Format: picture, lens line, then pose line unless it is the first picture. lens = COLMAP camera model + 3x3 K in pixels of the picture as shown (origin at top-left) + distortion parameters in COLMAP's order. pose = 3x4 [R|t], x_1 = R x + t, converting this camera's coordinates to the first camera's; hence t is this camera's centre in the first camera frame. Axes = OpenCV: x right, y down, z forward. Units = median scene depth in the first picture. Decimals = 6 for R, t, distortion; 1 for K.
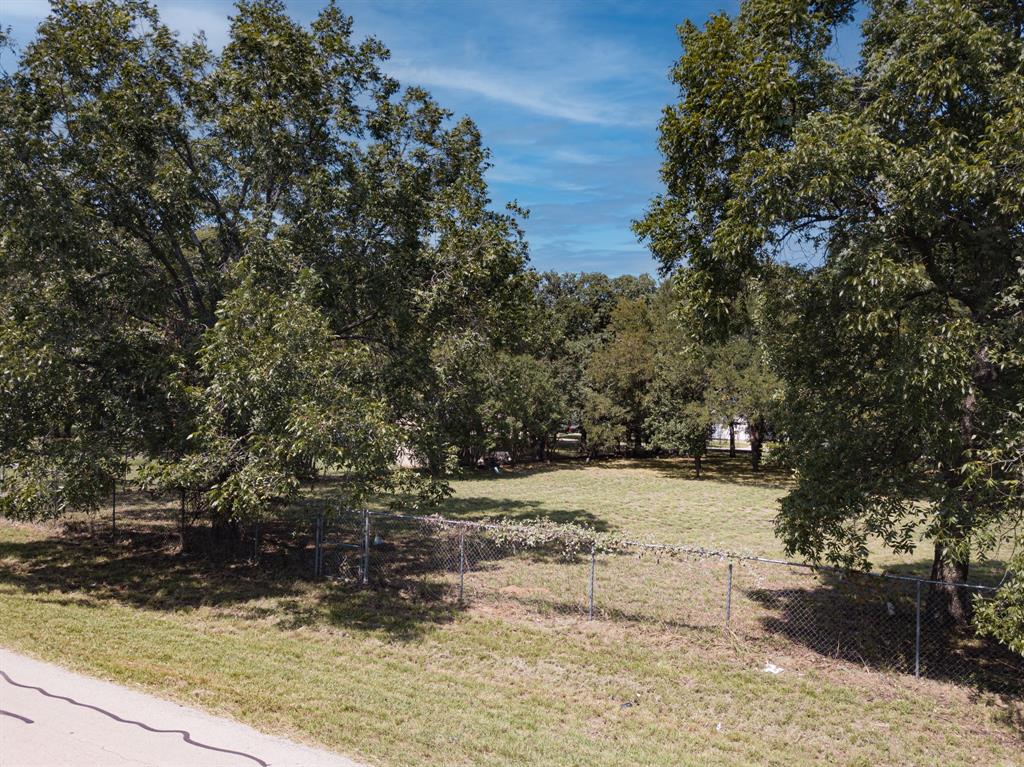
lens RADIAL K [[767.8, 0, 508.6], [0, 767.8, 375.2], [0, 0, 1]] dist [0.014128, -0.001138]
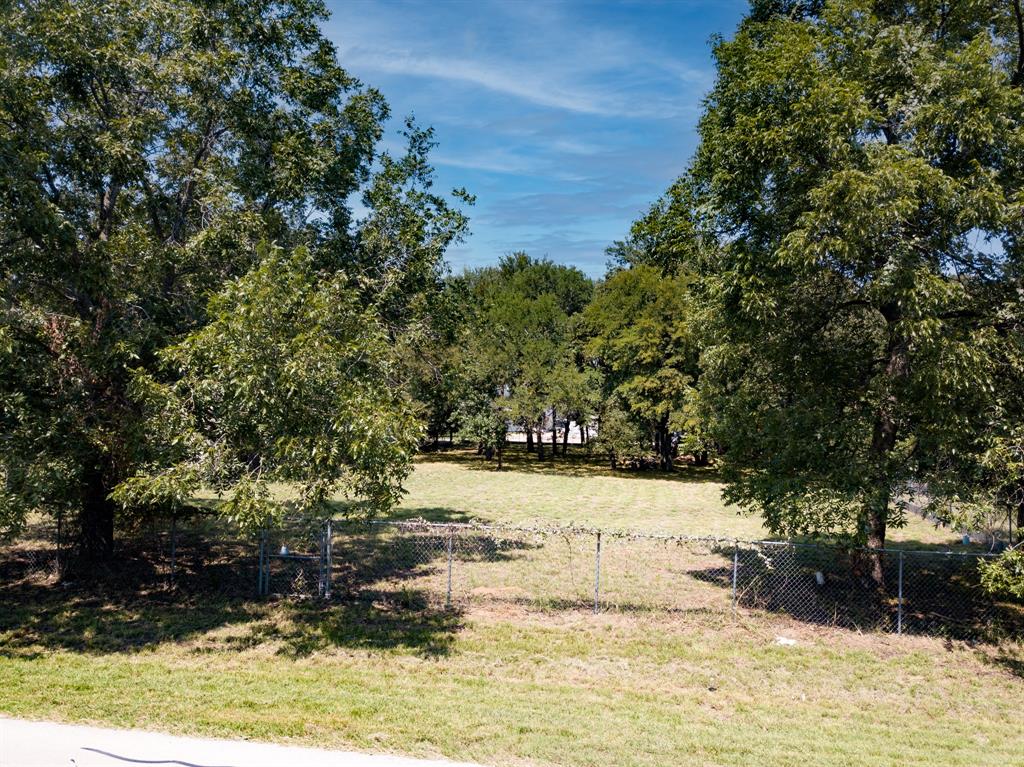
lens RADIAL K [[767.8, 0, 511.4], [0, 767.8, 391.3], [0, 0, 1]] dist [0.014128, -0.001138]
pose [[0.941676, 0.000672, 0.336520, -0.318142], [-0.010615, 0.999560, 0.027707, -0.001733], [-0.336353, -0.029663, 0.941269, 0.085175]]
